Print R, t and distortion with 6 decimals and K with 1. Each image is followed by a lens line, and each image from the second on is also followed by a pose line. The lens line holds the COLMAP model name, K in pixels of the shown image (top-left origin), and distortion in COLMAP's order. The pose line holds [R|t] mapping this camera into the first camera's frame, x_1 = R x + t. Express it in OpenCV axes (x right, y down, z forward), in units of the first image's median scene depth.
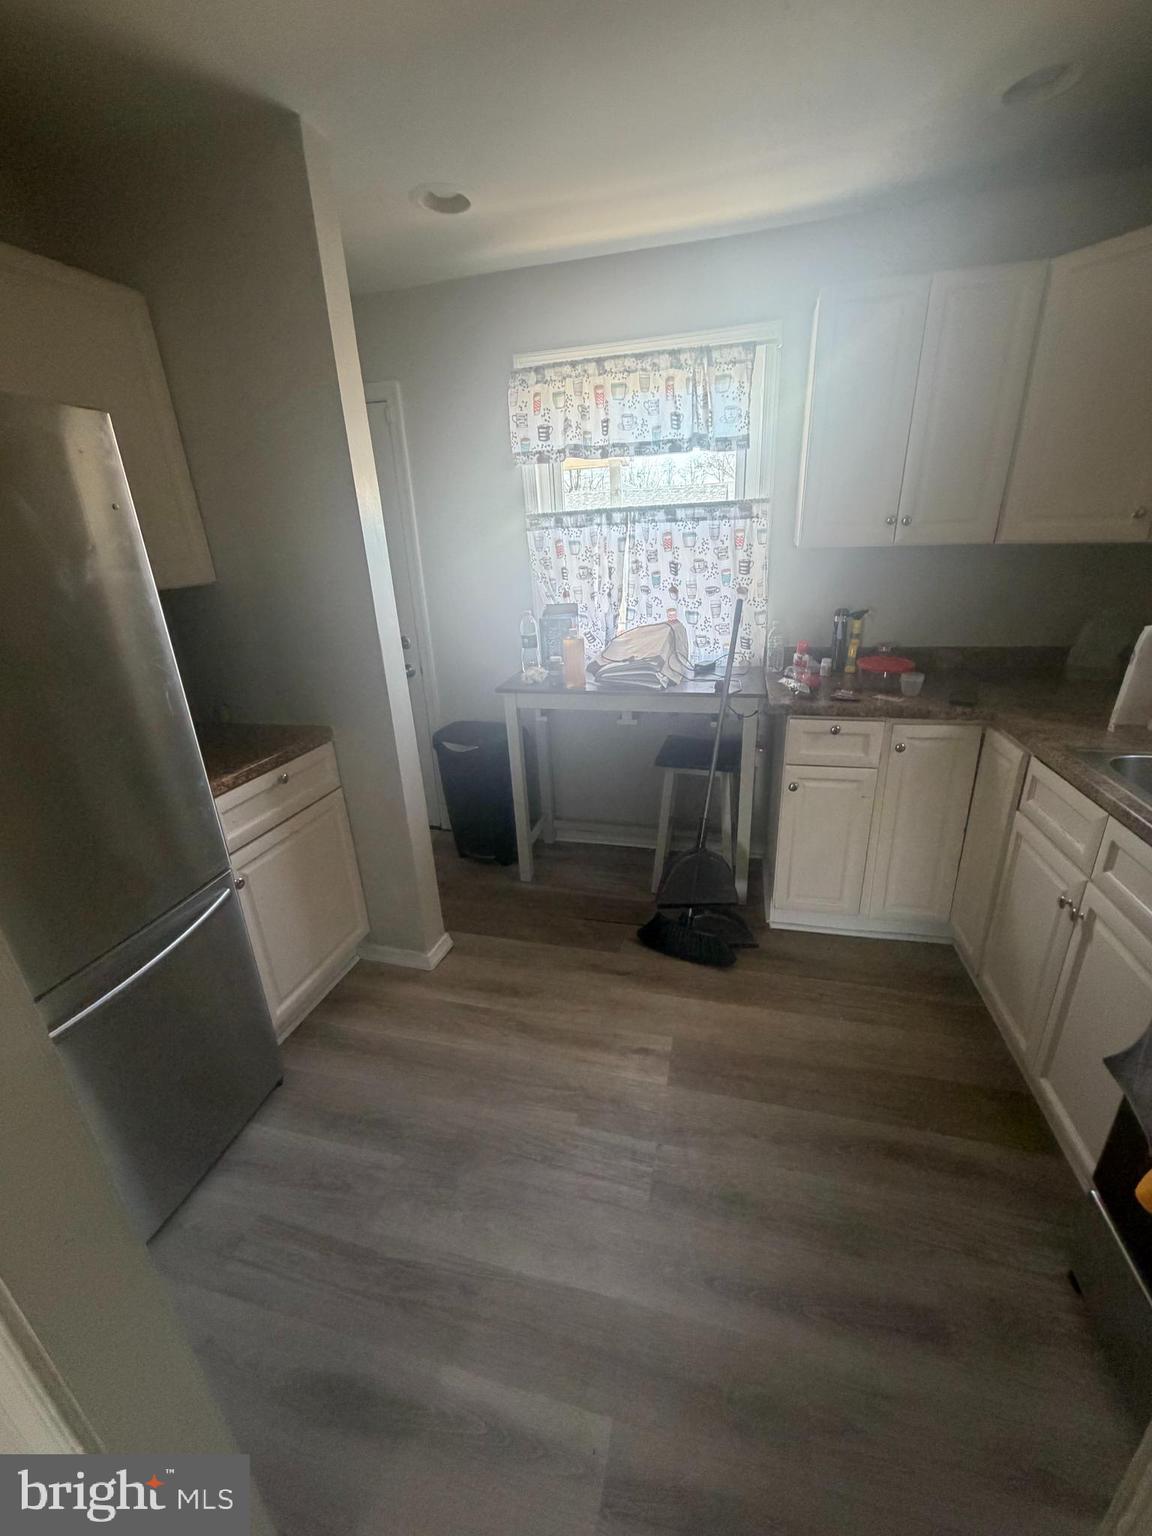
lens RADIAL K [[615.7, 0, 584.4], [0, 615.7, 767.3], [0, 0, 1]] dist [0.000376, 0.000445]
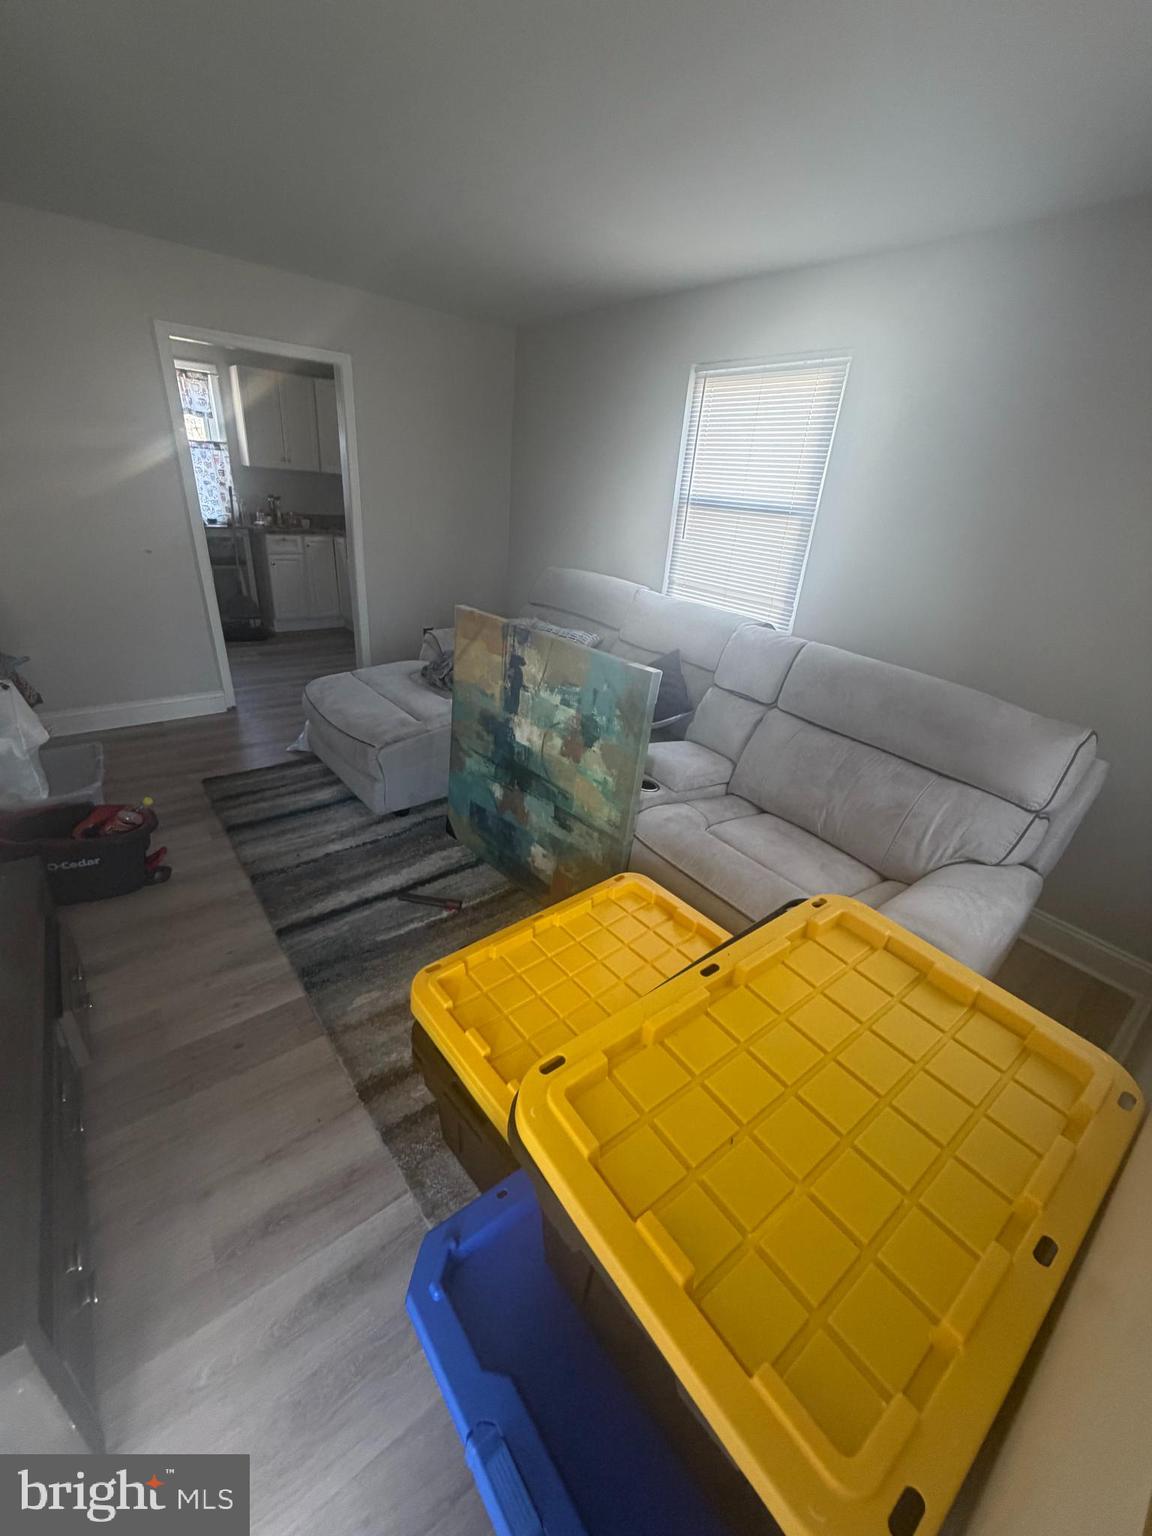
lens RADIAL K [[615.7, 0, 573.8], [0, 615.7, 762.2], [0, 0, 1]] dist [0.000376, 0.000445]
pose [[0.619105, -0.246788, 0.745523, -0.934736], [0.179385, 0.968681, 0.171692, 0.575394], [-0.764546, 0.027440, 0.643985, -1.484313]]
